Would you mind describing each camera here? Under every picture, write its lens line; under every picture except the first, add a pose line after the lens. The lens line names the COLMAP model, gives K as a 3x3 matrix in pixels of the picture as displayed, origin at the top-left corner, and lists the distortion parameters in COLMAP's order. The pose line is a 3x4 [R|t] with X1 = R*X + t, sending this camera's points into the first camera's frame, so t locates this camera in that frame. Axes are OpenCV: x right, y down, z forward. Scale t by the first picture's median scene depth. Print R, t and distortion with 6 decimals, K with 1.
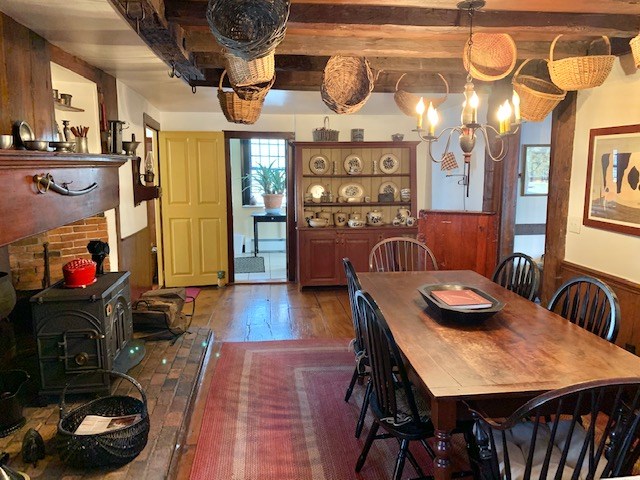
lens RADIAL K [[485.6, 0, 320.9], [0, 485.6, 241.2], [0, 0, 1]] dist [0.003843, -0.012336]
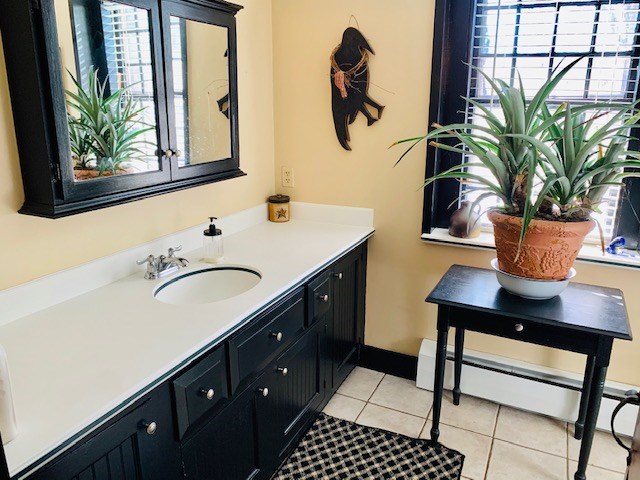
lens RADIAL K [[485.6, 0, 320.1], [0, 485.6, 239.9], [0, 0, 1]] dist [0.003843, -0.012336]
pose [[0.851177, 0.147959, -0.503592, -0.070142], [-0.097787, 0.987350, 0.124809, -0.103967], [0.515689, -0.056990, 0.854879, 0.753646]]
